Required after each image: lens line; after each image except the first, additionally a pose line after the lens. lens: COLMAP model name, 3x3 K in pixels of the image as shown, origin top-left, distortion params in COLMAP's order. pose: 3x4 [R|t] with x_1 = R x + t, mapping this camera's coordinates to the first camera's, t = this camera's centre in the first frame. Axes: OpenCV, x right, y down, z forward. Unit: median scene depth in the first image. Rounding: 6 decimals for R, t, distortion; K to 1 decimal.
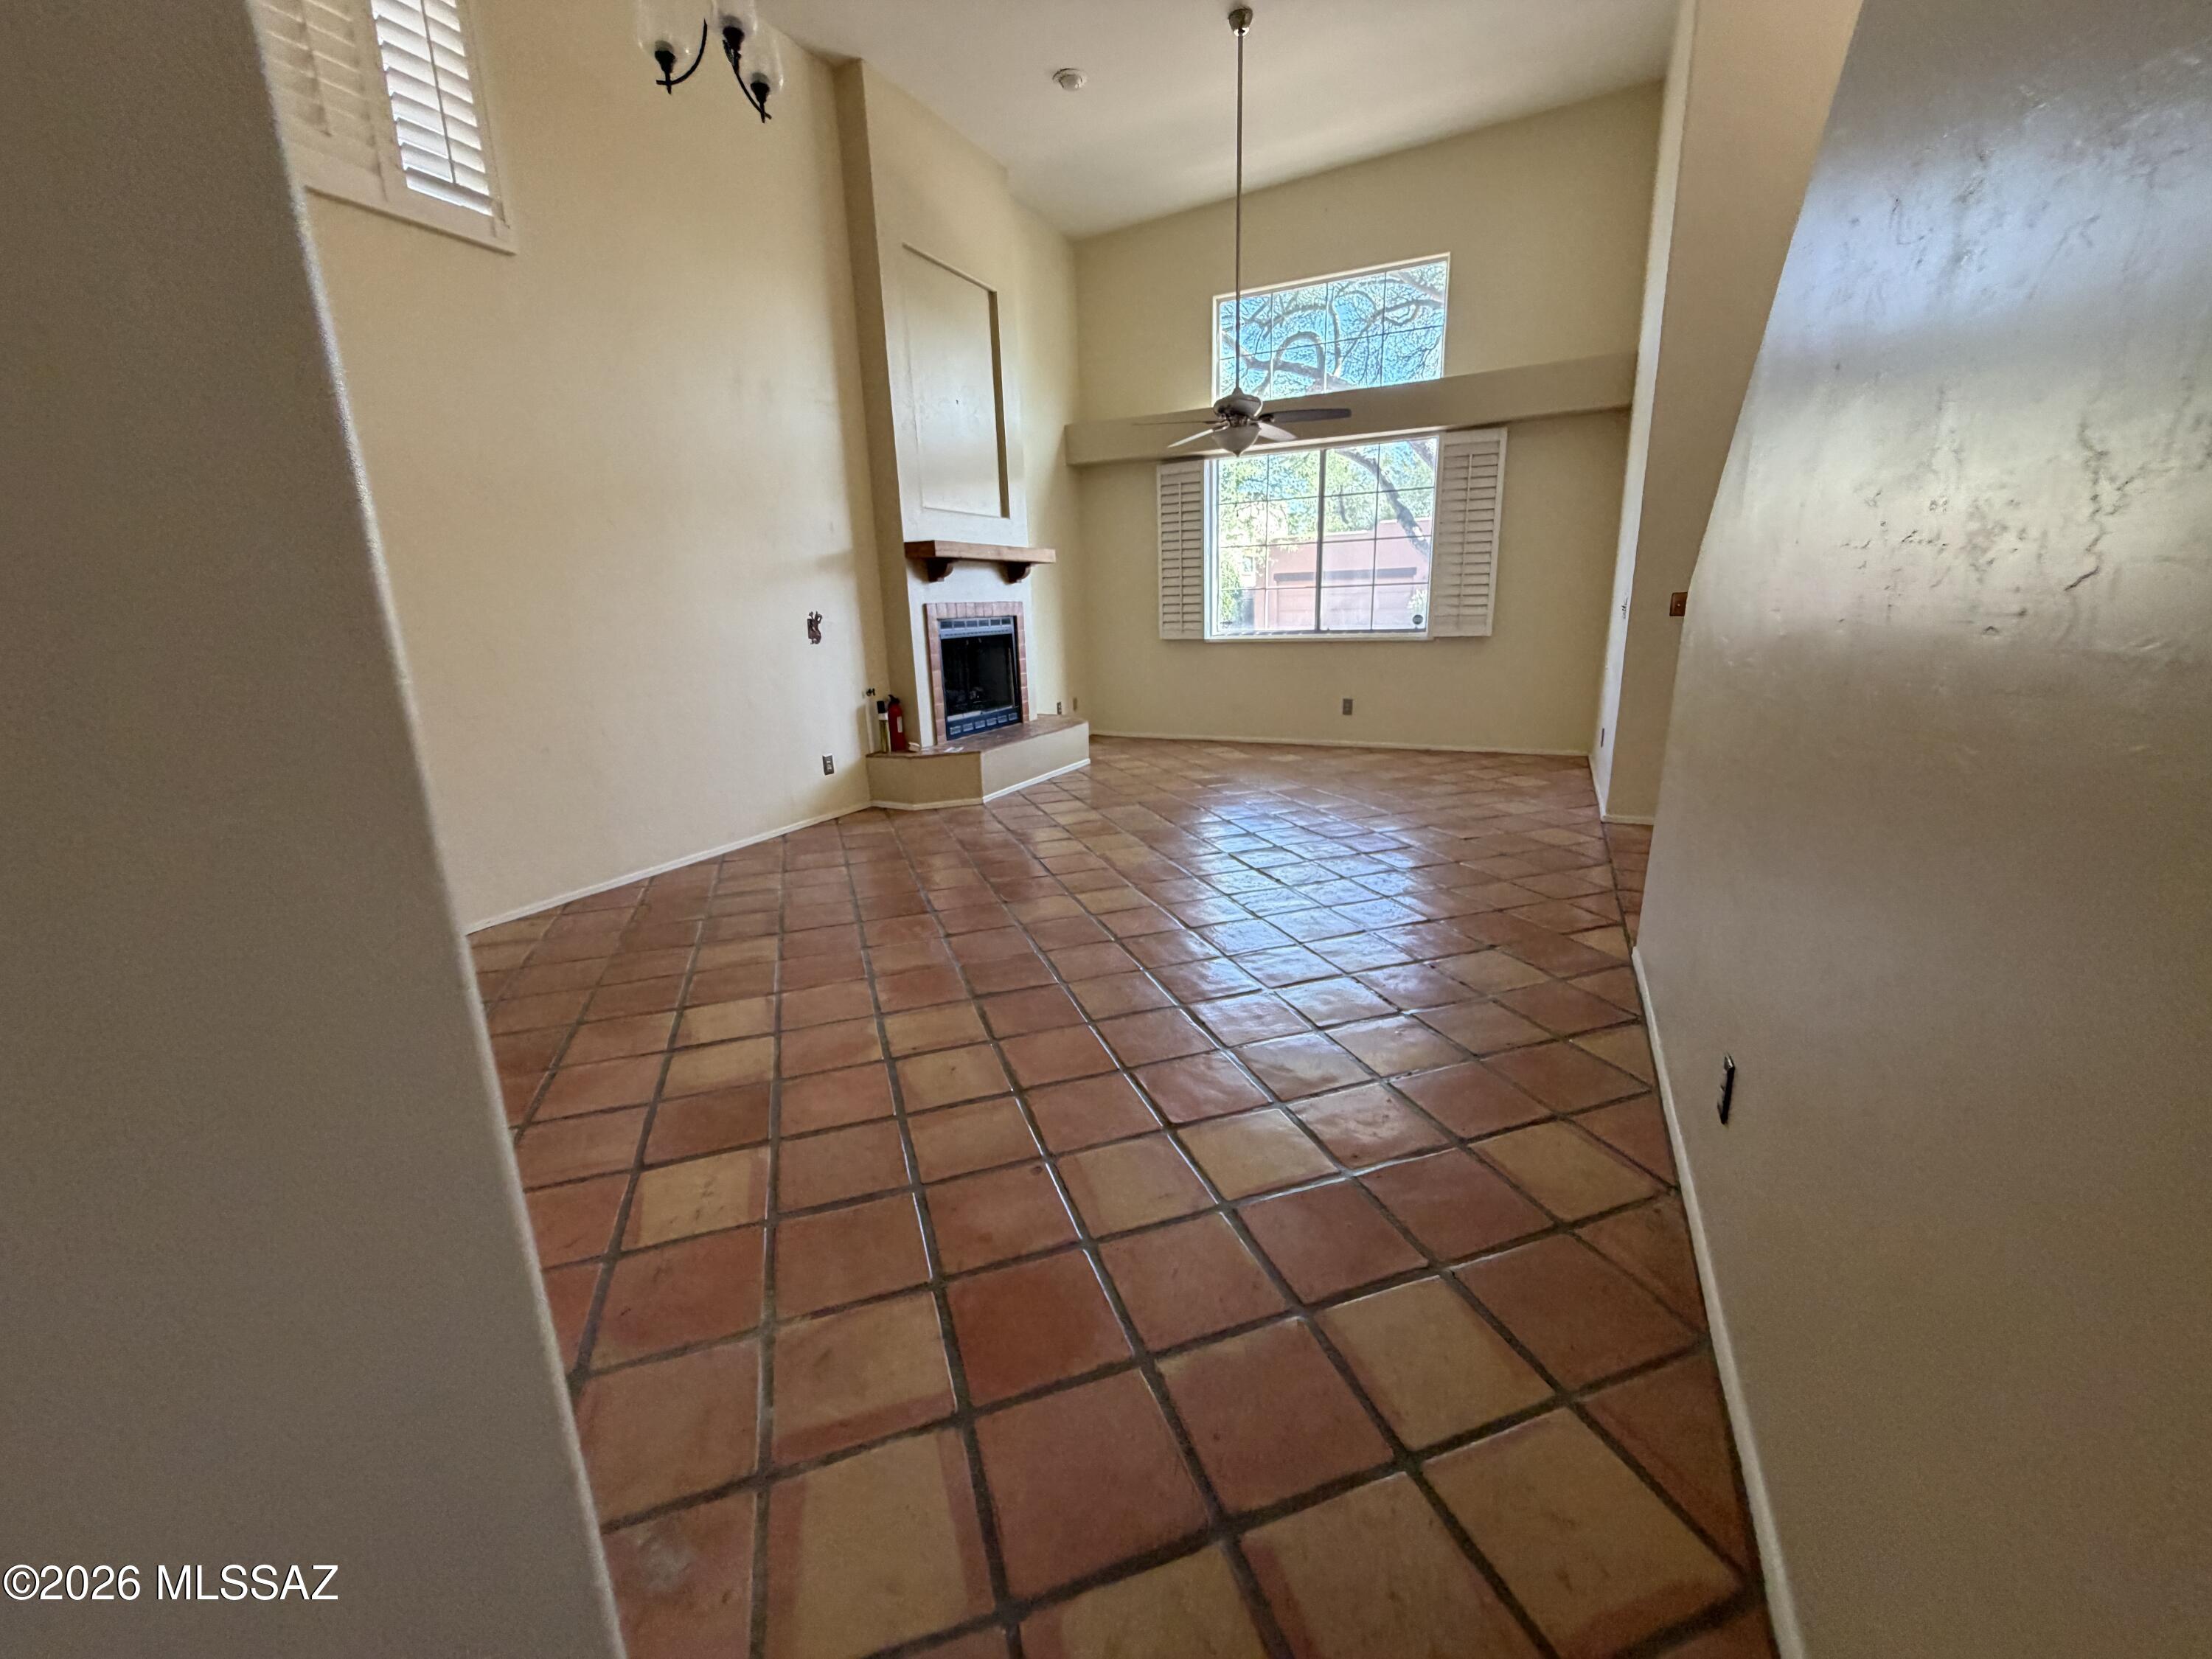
lens RADIAL K [[884.4, 0, 1092.4], [0, 884.4, 821.1], [0, 0, 1]] dist [-0.000533, 0.000189]
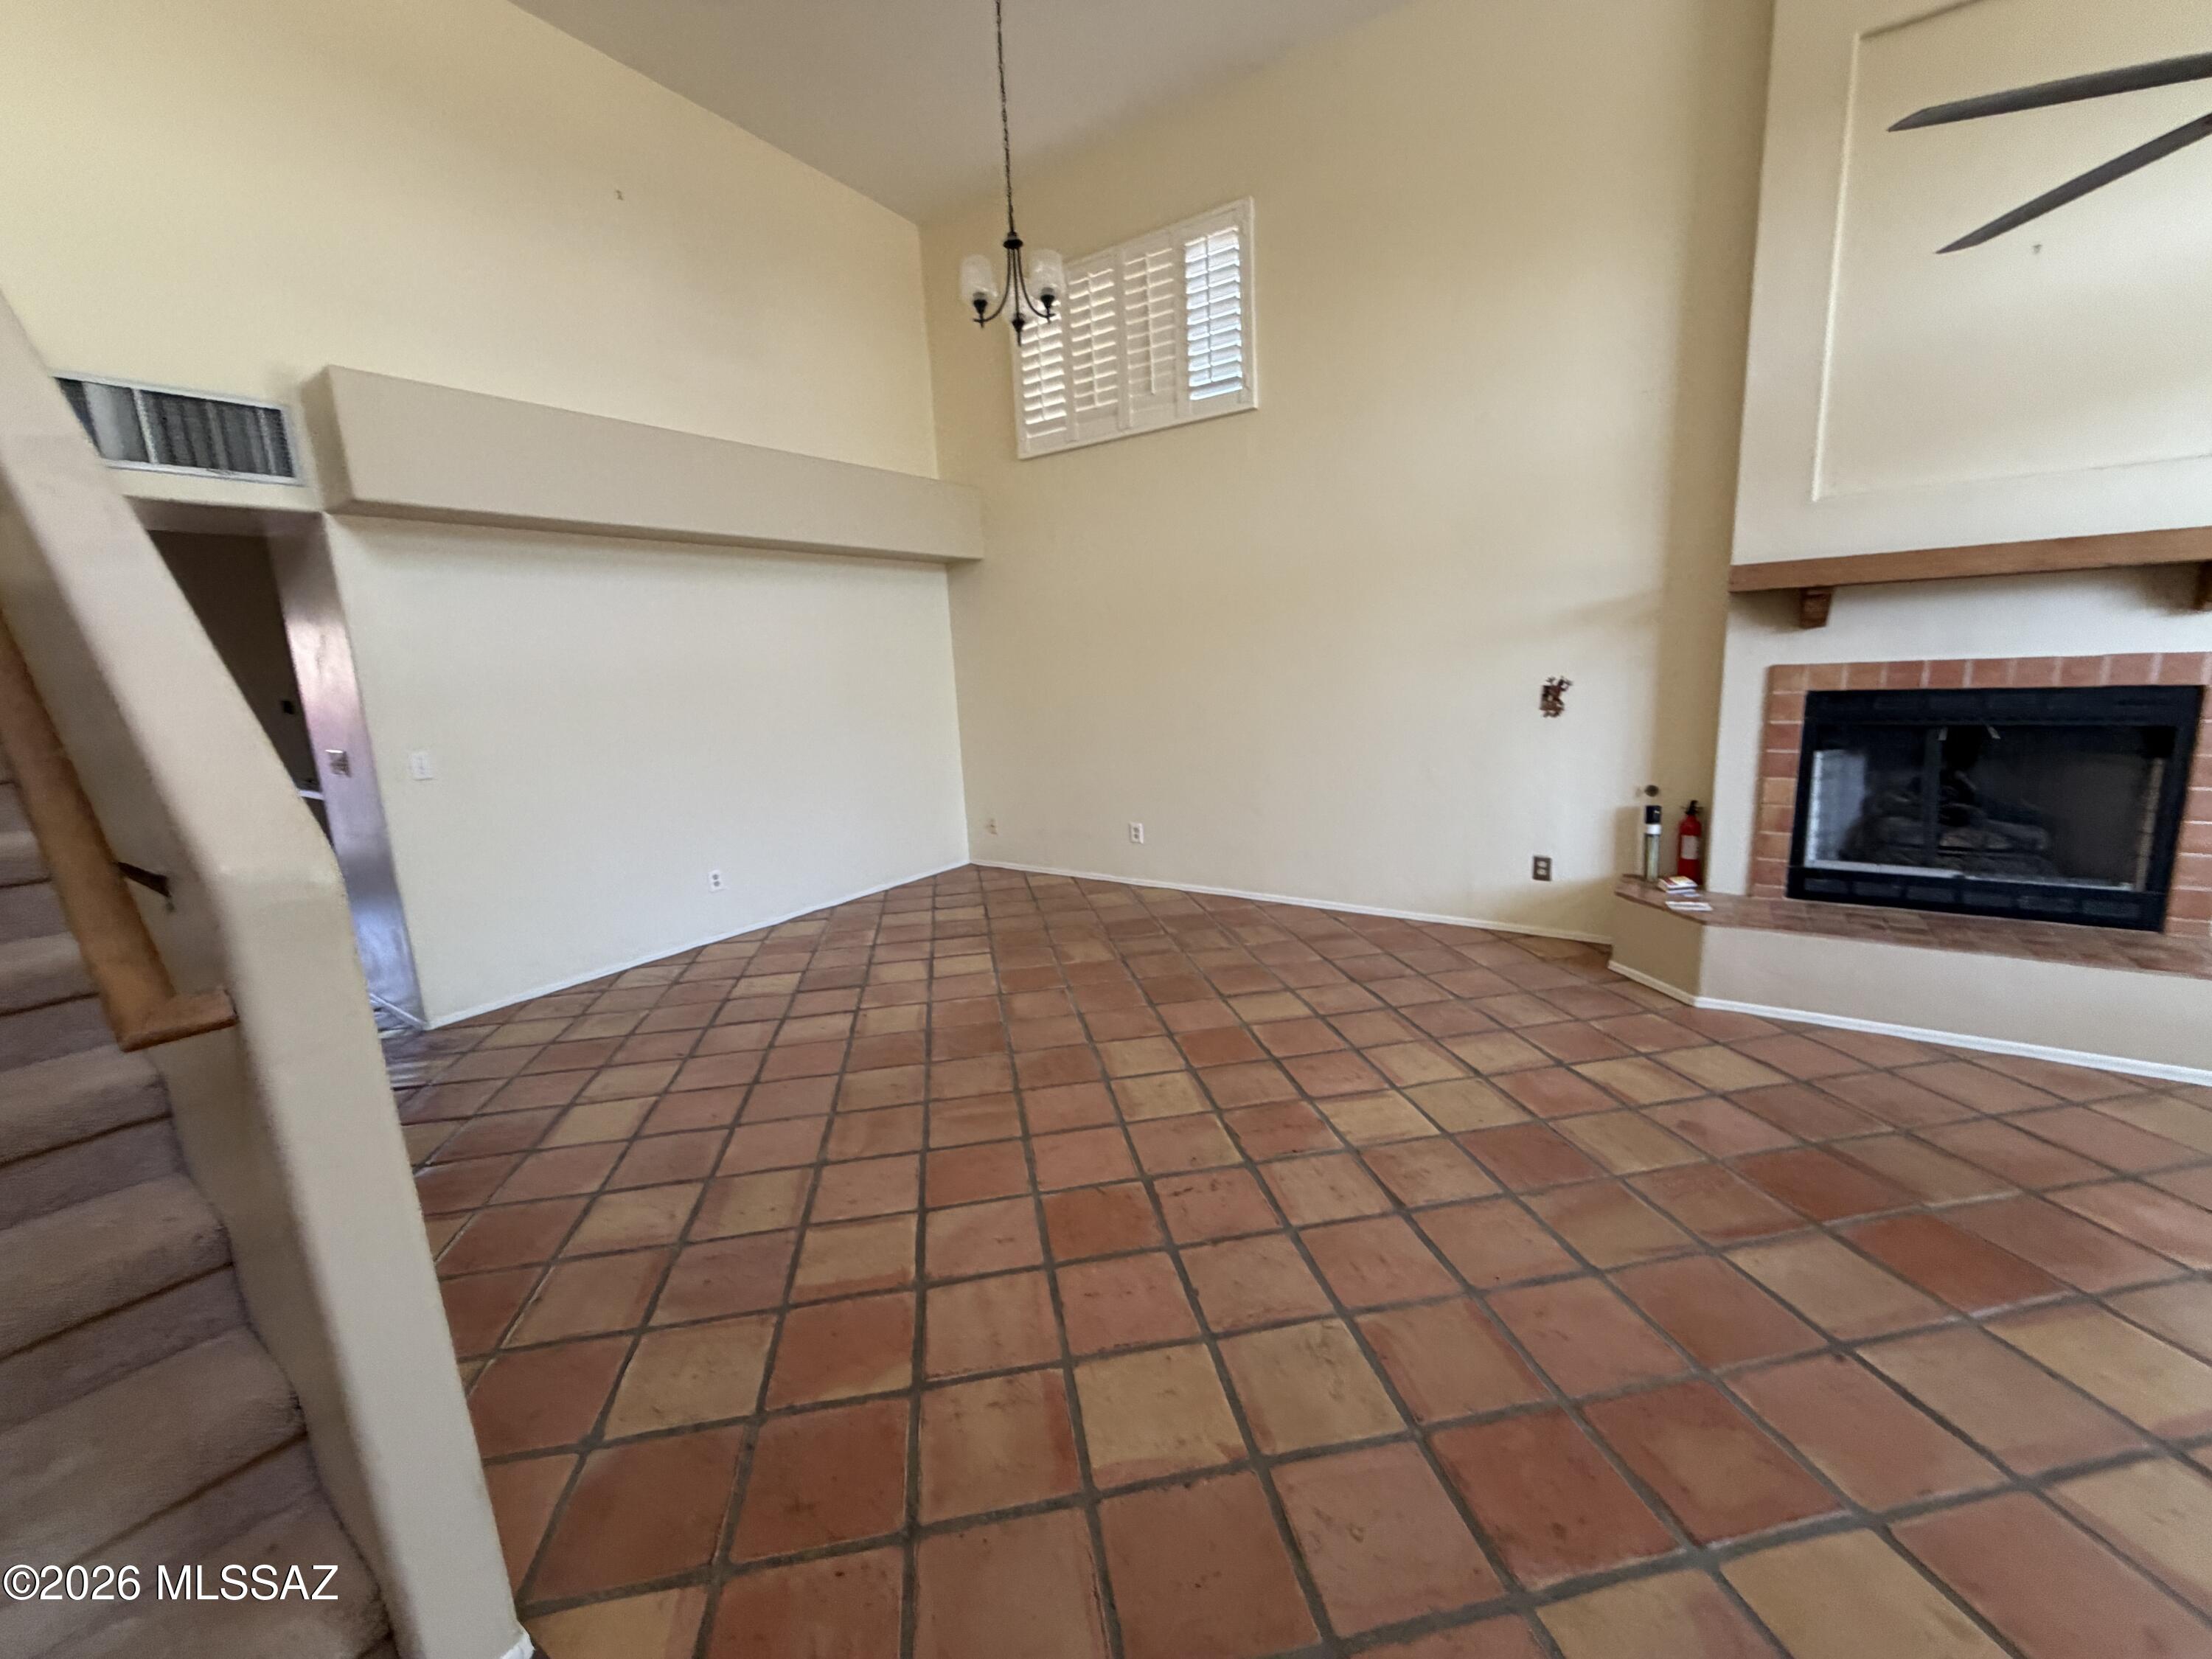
lens RADIAL K [[884.4, 0, 1102.3], [0, 884.4, 827.5], [0, 0, 1]] dist [-0.000533, 0.000189]
pose [[-0.146608, 0.223197, -0.963685, 0.470980], [-0.180227, 0.951879, 0.247881, -0.205795], [0.972638, 0.210024, -0.099327, 0.636018]]
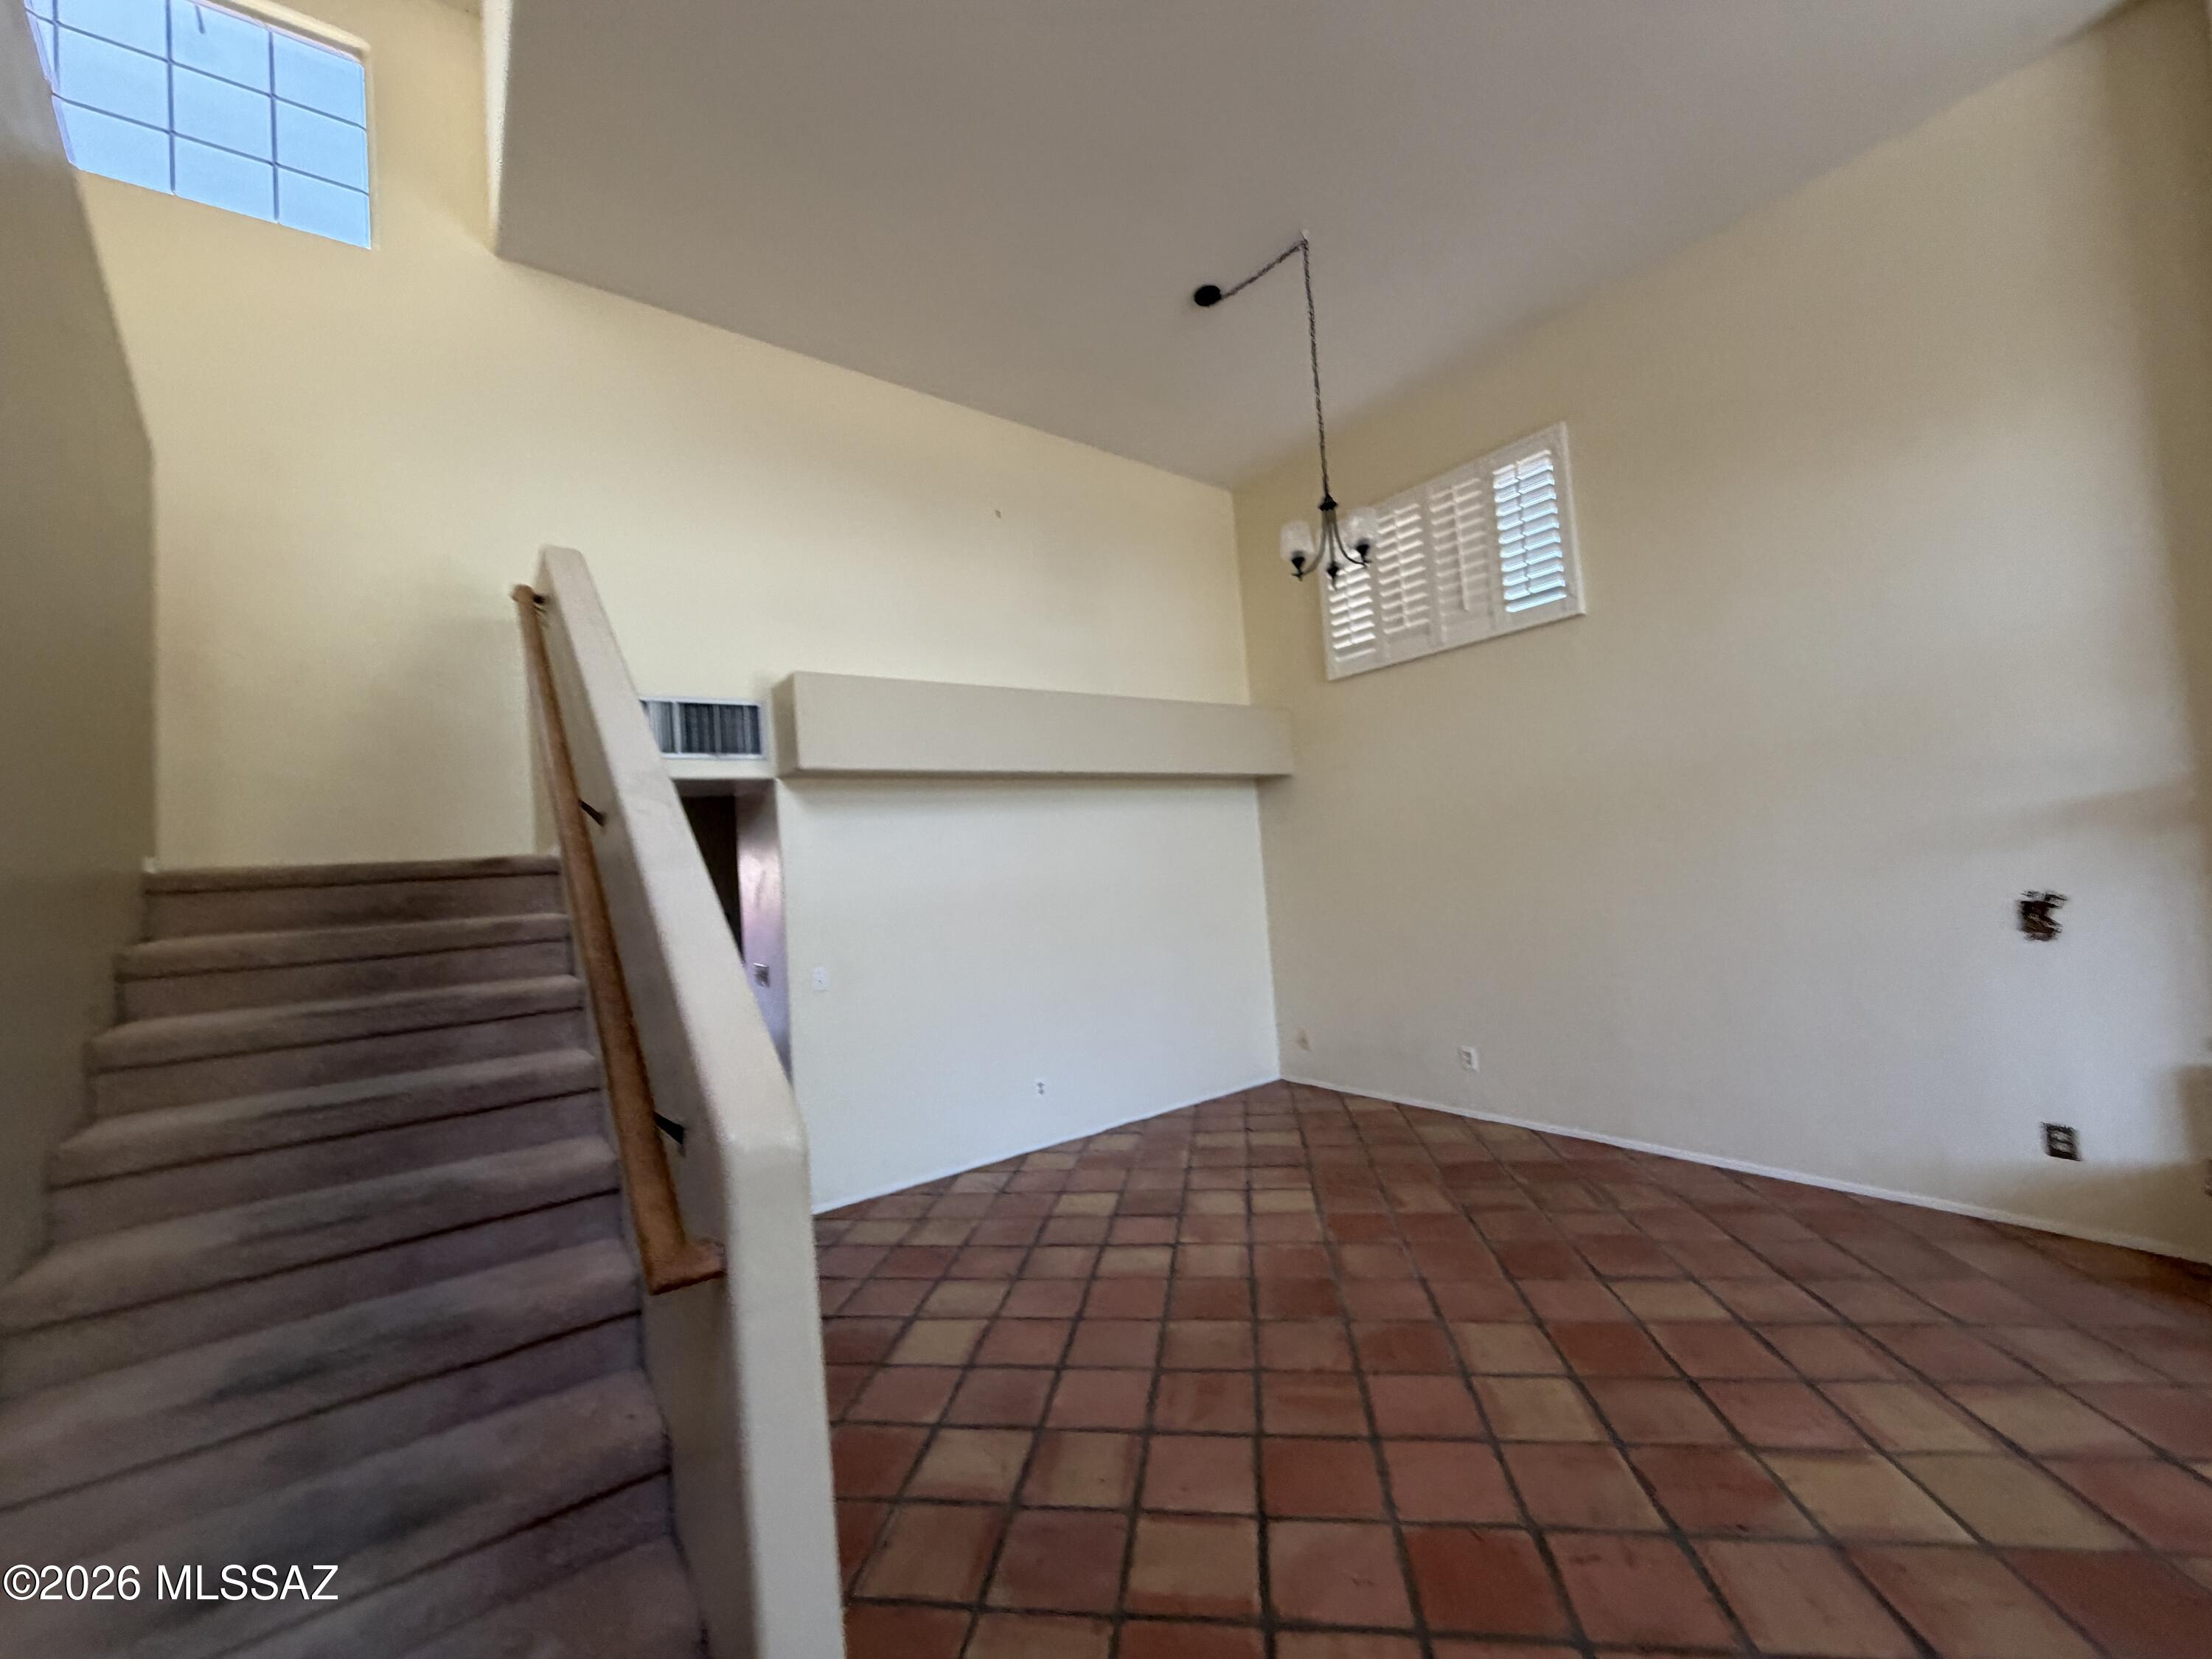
lens RADIAL K [[884.4, 0, 1101.0], [0, 884.4, 826.8], [0, 0, 1]] dist [-0.000533, 0.000189]
pose [[-0.453152, 0.024627, -0.891093, 0.476944], [-0.123675, 0.988214, 0.090204, -0.227258], [0.882812, 0.151082, -0.444766, 0.612003]]
